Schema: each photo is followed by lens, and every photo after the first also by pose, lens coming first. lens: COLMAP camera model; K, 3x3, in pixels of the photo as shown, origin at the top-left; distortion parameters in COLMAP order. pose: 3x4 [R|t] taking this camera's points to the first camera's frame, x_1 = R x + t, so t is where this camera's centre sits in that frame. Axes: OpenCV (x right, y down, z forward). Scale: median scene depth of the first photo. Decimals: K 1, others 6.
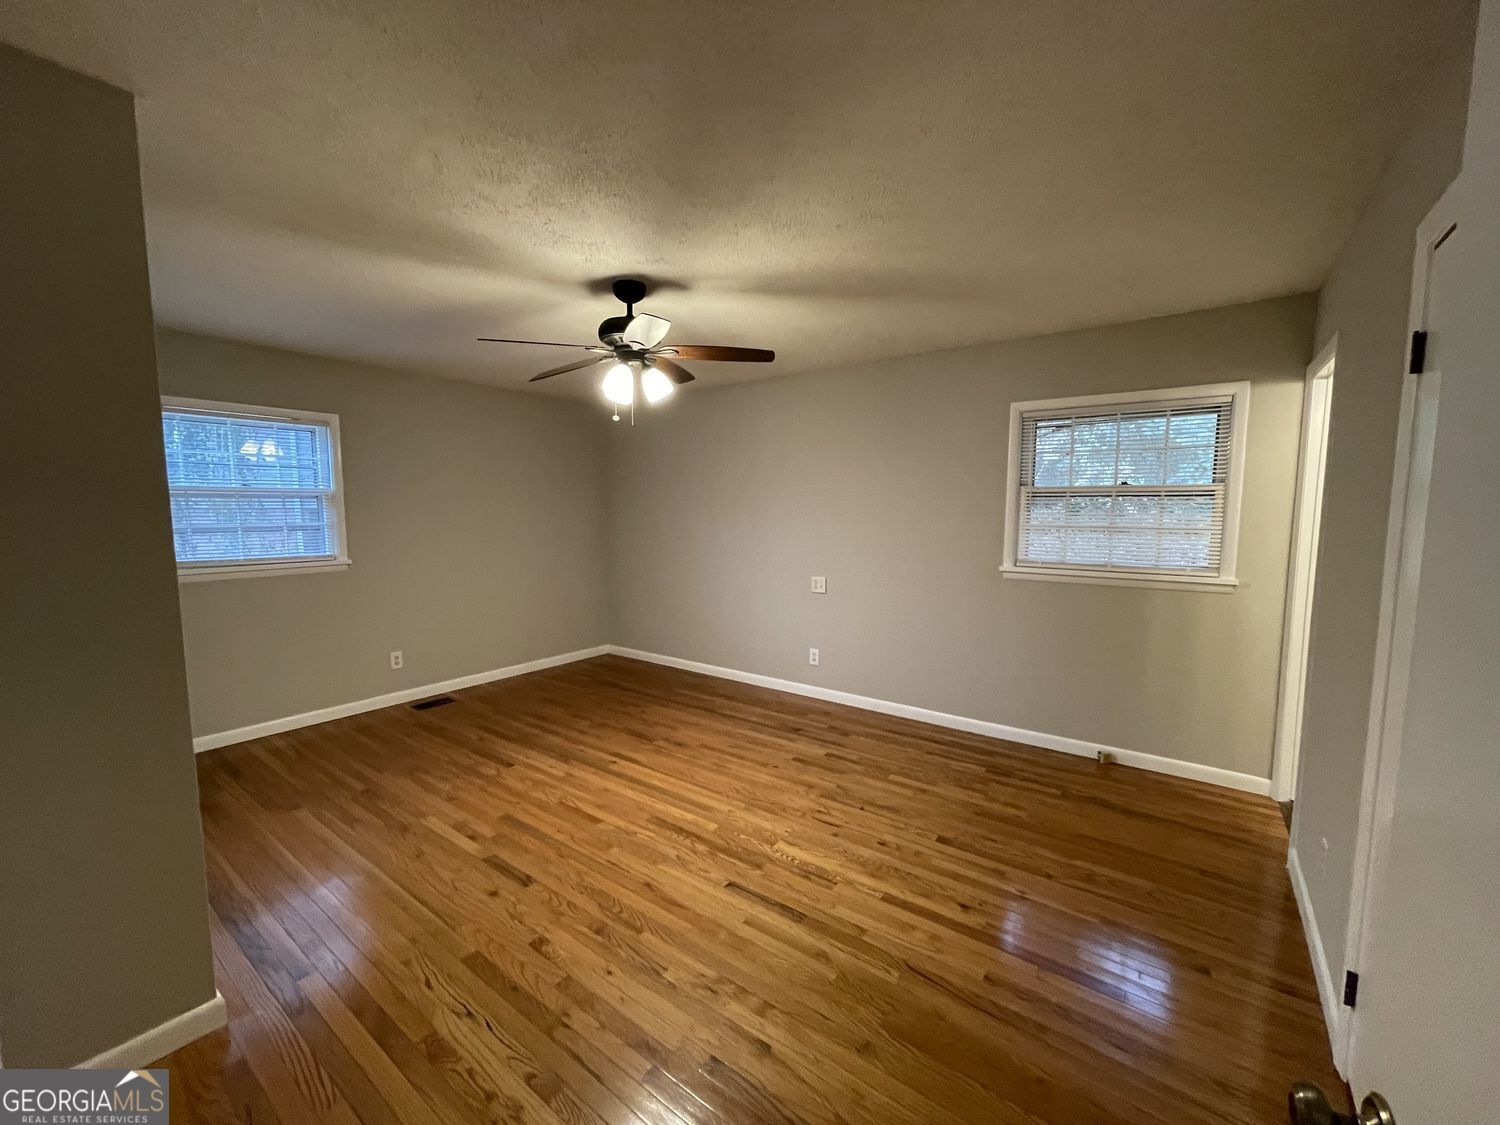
lens RADIAL K [[604.2, 0, 747.0], [0, 604.2, 566.7], [0, 0, 1]] dist [-0.004839, 0.006315]
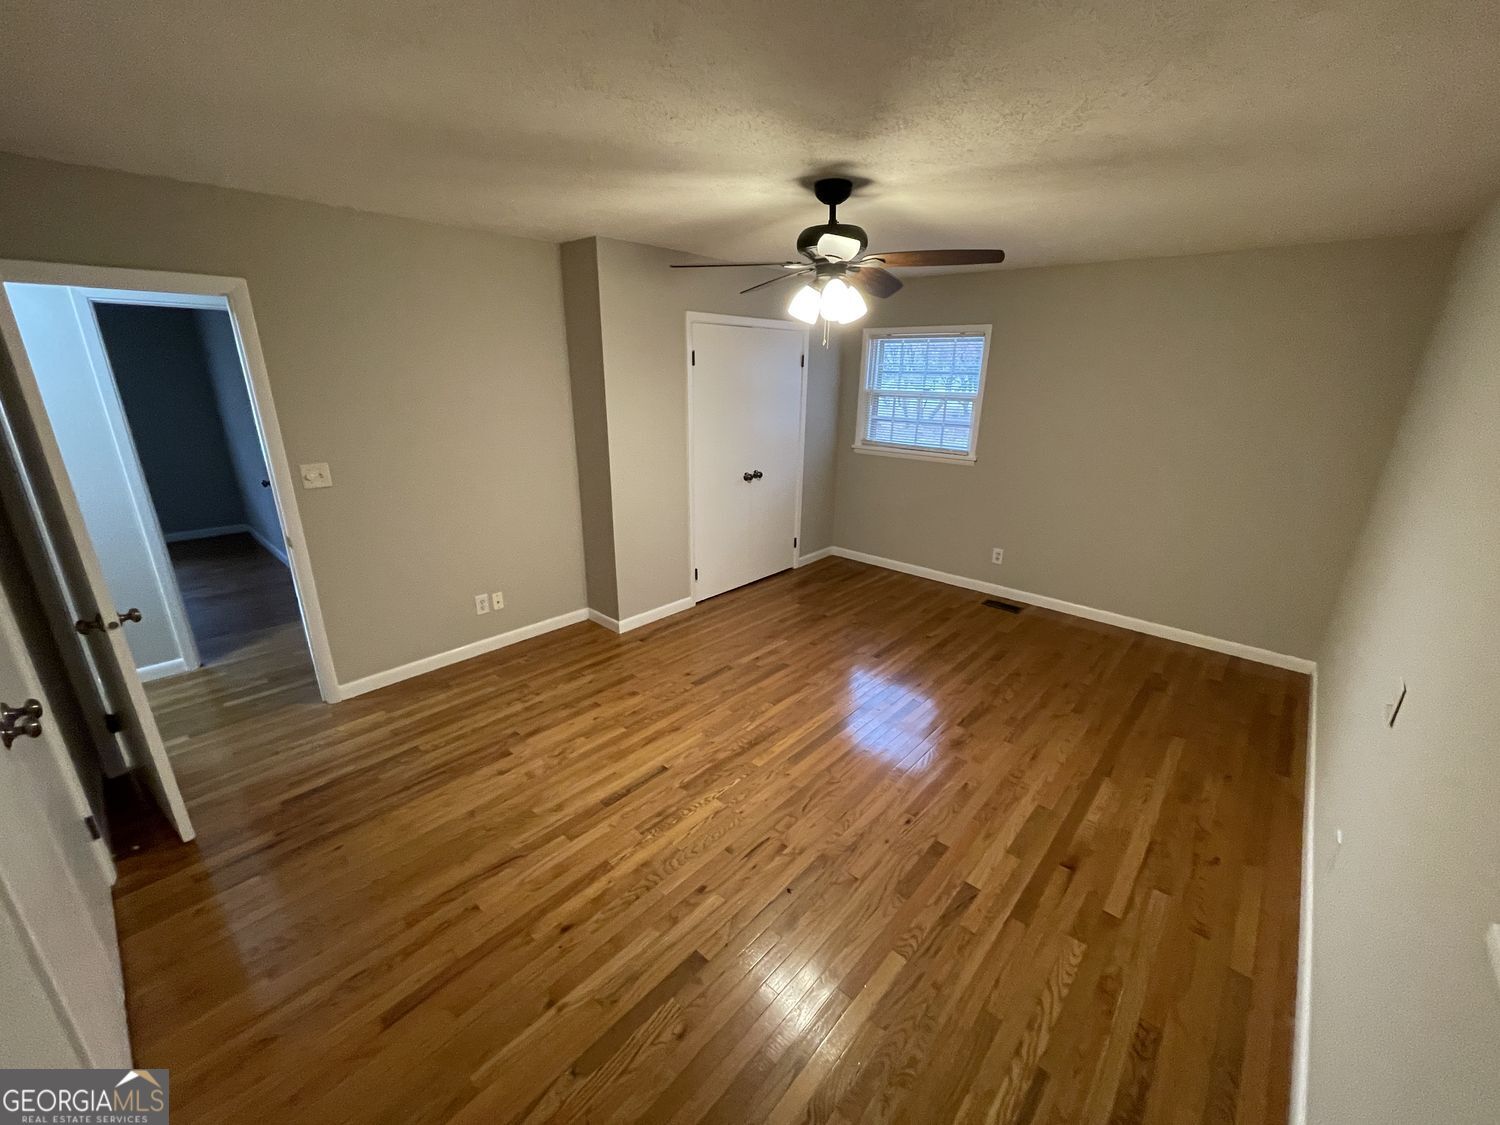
lens RADIAL K [[604.2, 0, 747.0], [0, 604.2, 566.7], [0, 0, 1]] dist [-0.004839, 0.006315]
pose [[-0.092032, 0.315351, -0.944502, 0.737207], [-0.109007, 0.939636, 0.324348, -0.194184], [0.989771, 0.132808, -0.052101, 0.902796]]
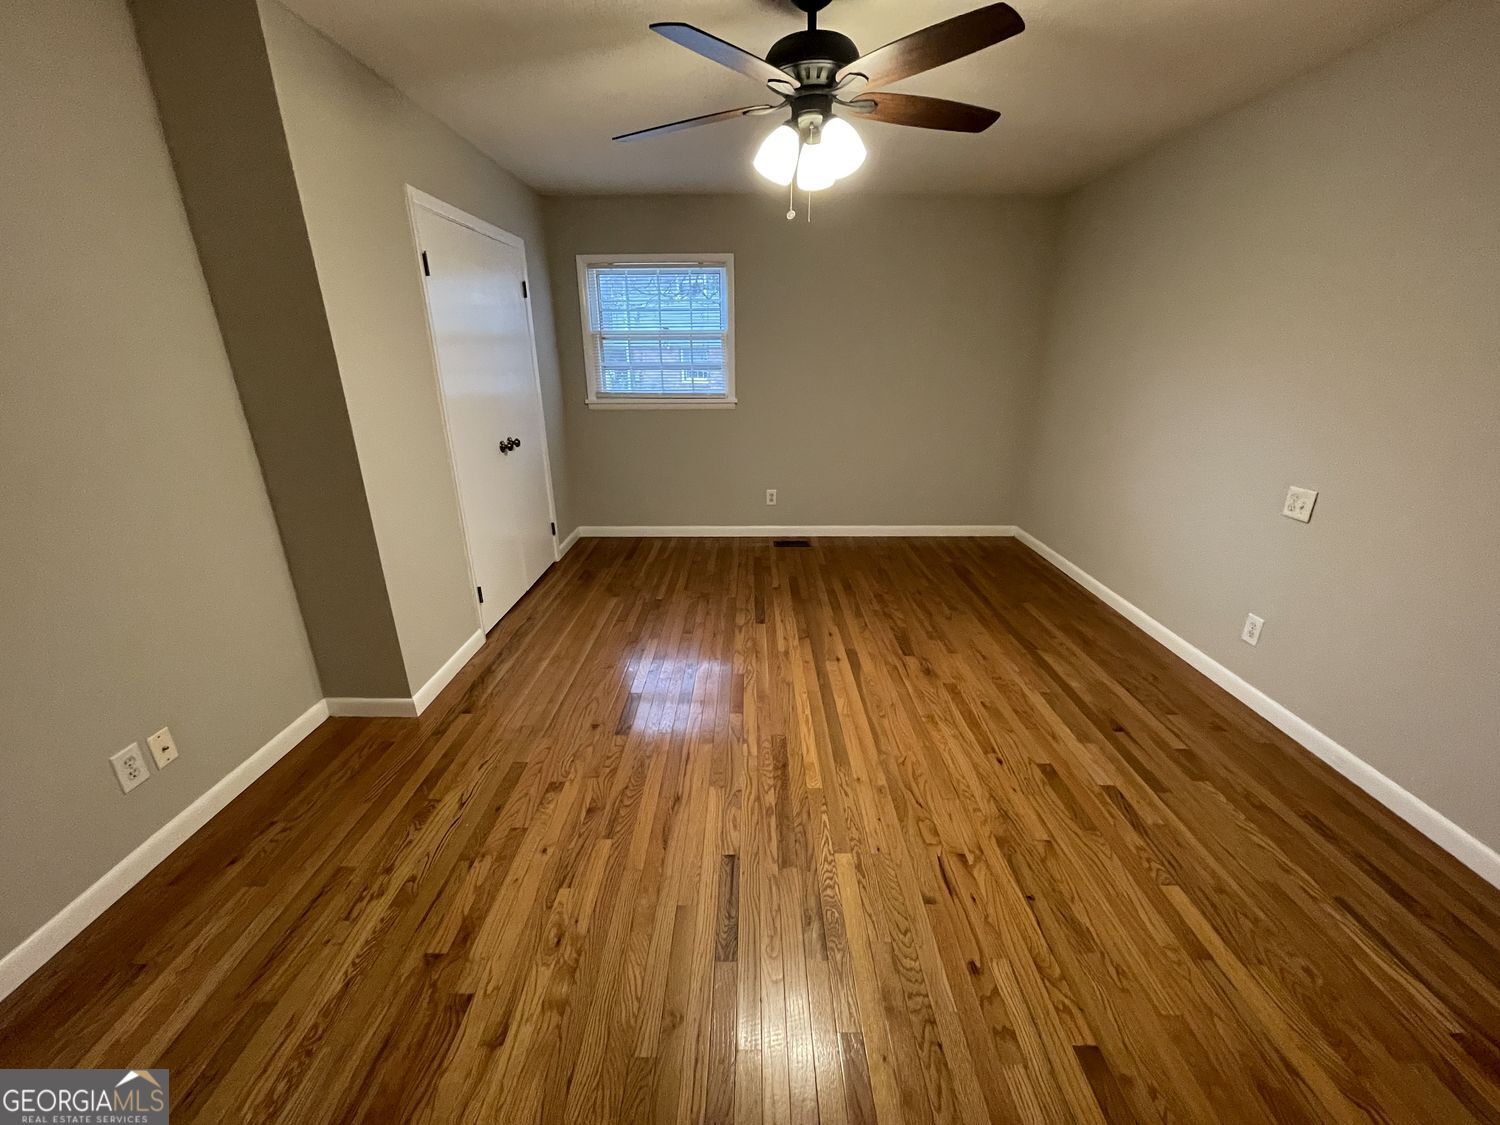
lens RADIAL K [[606.1, 0, 746.9], [0, 606.1, 566.0], [0, 0, 1]] dist [-0.002271, -0.000160]
pose [[0.594960, 0.271034, -0.756679, 0.368248], [-0.073858, 0.955882, 0.284314, -0.047781], [0.800355, -0.113269, 0.588729, 0.459236]]
